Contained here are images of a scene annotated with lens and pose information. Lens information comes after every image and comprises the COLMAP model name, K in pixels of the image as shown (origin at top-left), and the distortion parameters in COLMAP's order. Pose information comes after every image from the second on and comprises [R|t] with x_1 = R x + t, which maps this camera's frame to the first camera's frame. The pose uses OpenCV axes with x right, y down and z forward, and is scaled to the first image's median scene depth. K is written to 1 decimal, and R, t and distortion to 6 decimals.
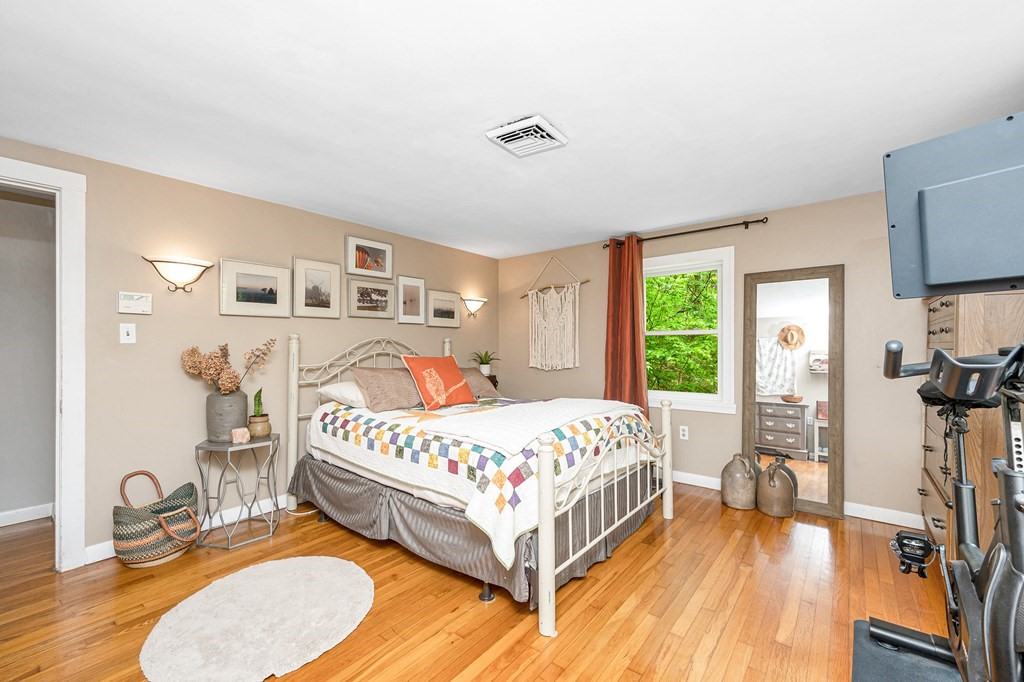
lens RADIAL K [[428.2, 0, 512.0], [0, 428.2, 341.0], [0, 0, 1]] dist [-0.004505, -0.000350]
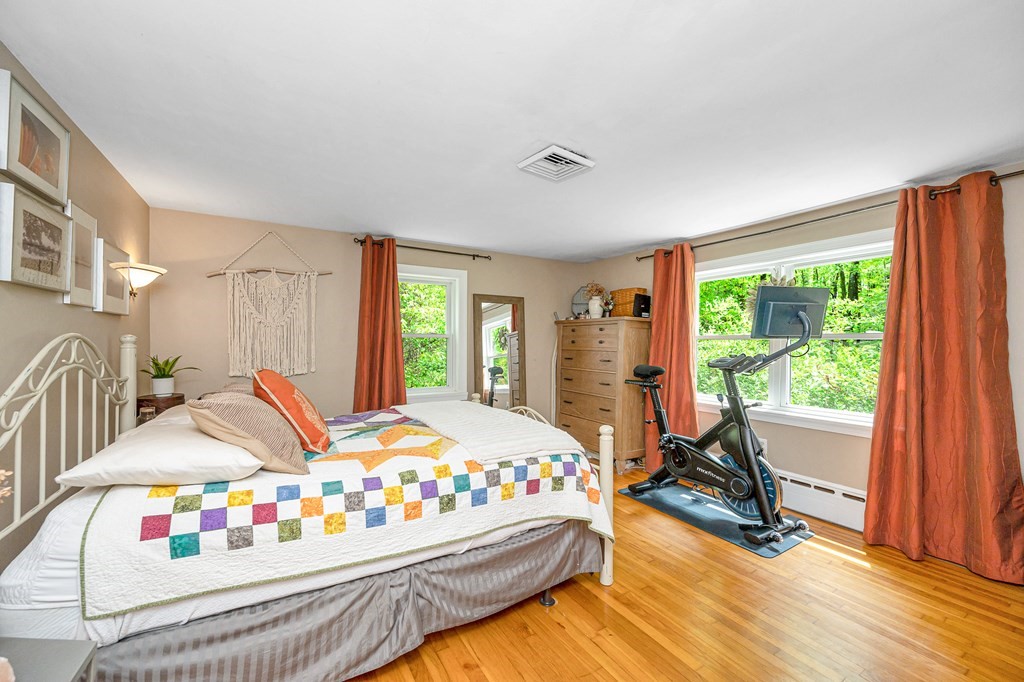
lens RADIAL K [[405.3, 0, 512.0], [0, 405.3, 341.0], [0, 0, 1]] dist [-0.001505, -0.000354]
pose [[0.341917, 0.007250, 0.939702, -0.574513], [-0.024328, 0.999703, 0.001139, -0.013752], [-0.939415, -0.023250, 0.341992, 0.436309]]
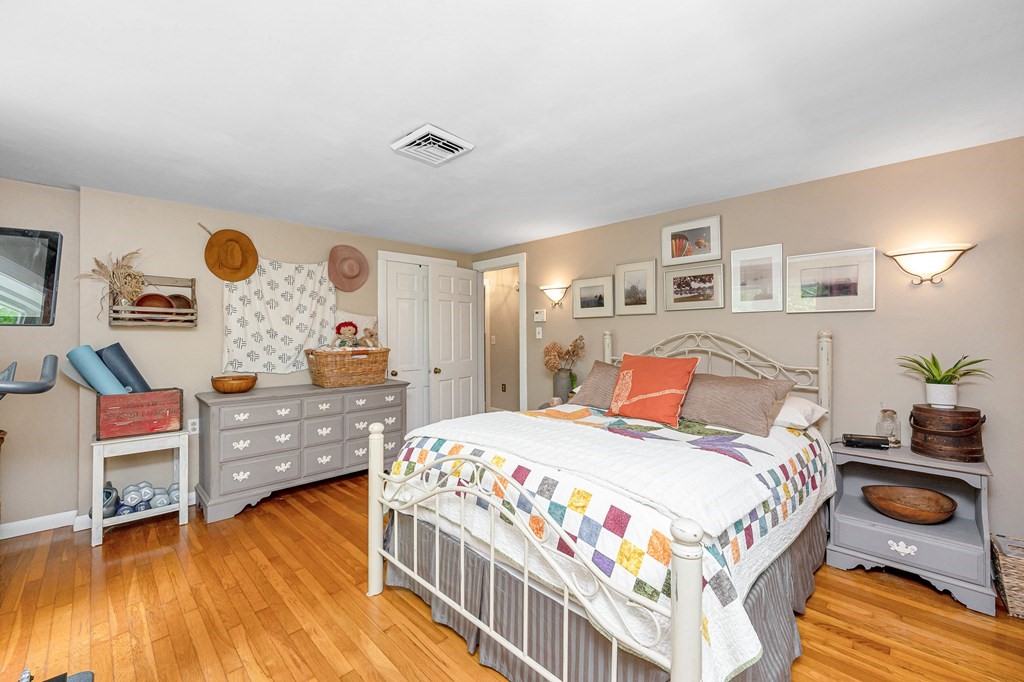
lens RADIAL K [[416.4, 0, 509.3], [0, 416.4, 341.4], [0, 0, 1]] dist [0.002566, -0.000108]
pose [[-0.114010, -0.000085, -0.993480, 0.591692], [-0.002152, 0.999998, 0.000161, 0.012274], [0.993477, 0.002157, -0.114010, 0.763182]]
